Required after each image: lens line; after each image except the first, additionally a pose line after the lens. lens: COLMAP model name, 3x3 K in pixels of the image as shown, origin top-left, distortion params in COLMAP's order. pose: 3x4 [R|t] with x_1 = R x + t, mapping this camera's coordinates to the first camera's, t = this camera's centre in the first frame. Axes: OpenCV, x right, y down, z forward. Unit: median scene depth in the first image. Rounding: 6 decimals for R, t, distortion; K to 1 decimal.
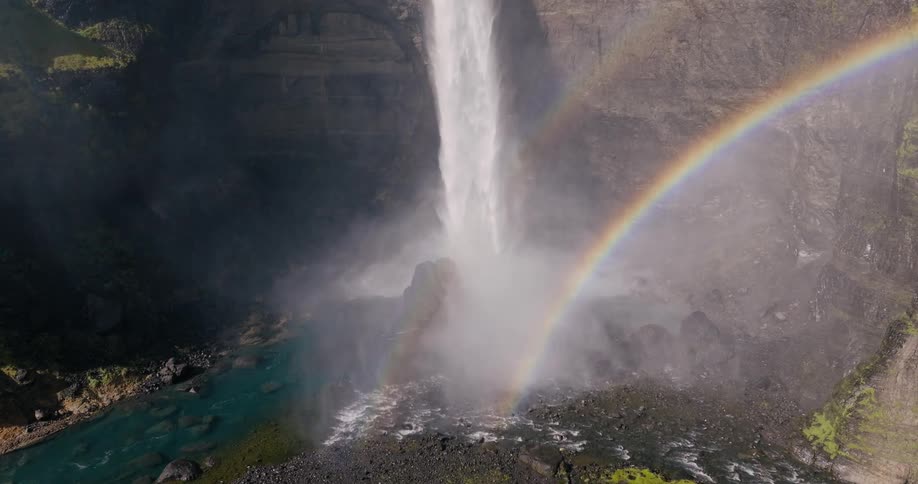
lens RADIAL K [[643.8, 0, 458.7], [0, 643.8, 241.4], [0, 0, 1]] dist [-0.006934, 0.026404]
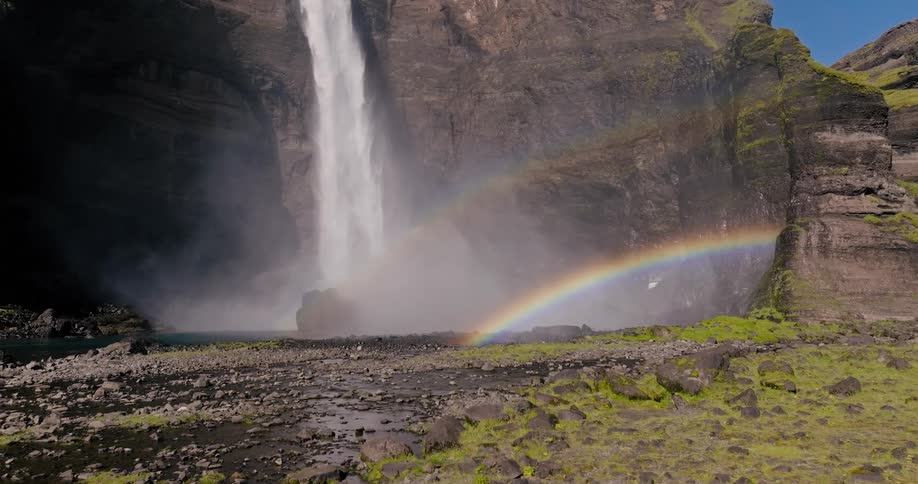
lens RADIAL K [[643.8, 0, 457.5], [0, 643.8, 244.3], [0, 0, 1]] dist [-0.006934, 0.026404]
pose [[0.921671, 0.049659, 0.384782, -0.255353], [0.089779, 0.937557, -0.336046, 0.346724], [-0.377443, 0.344269, 0.859660, 0.123577]]
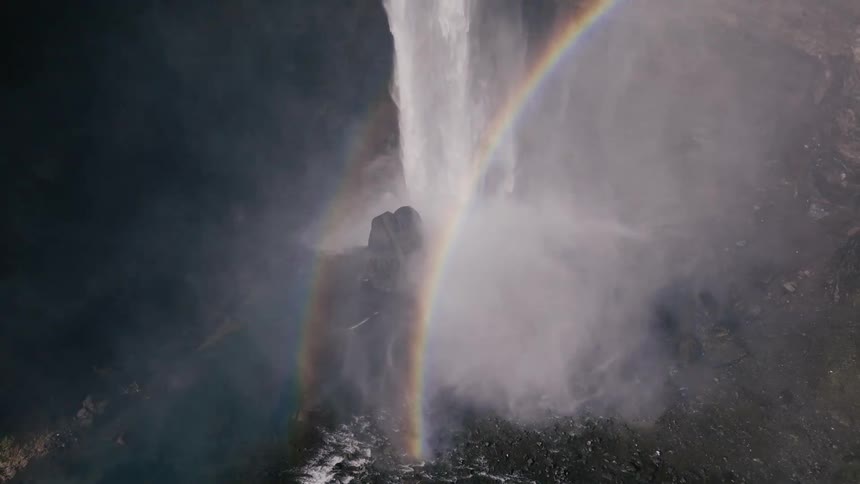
lens RADIAL K [[602.8, 0, 431.4], [0, 602.8, 239.3], [0, 0, 1]] dist [-0.007306, 0.026350]
pose [[0.997527, -0.030396, 0.063376, -0.046984], [0.011267, 0.959146, 0.282686, -0.189014], [-0.069379, -0.281272, 0.957117, 0.249937]]
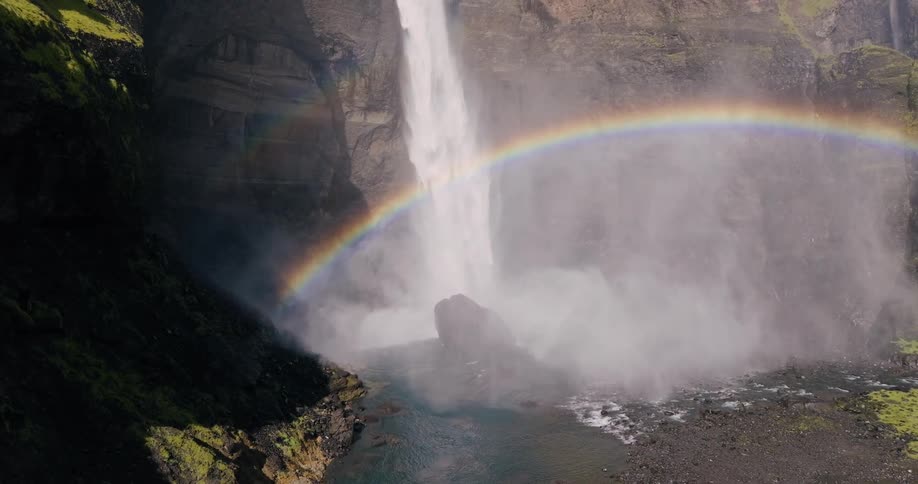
lens RADIAL K [[643.8, 0, 458.8], [0, 643.8, 242.3], [0, 0, 1]] dist [-0.006934, 0.026404]
pose [[0.841915, -0.035697, 0.538428, -0.611577], [0.134174, 0.980321, -0.144806, 0.101180], [-0.522663, 0.194158, 0.830136, 0.243304]]
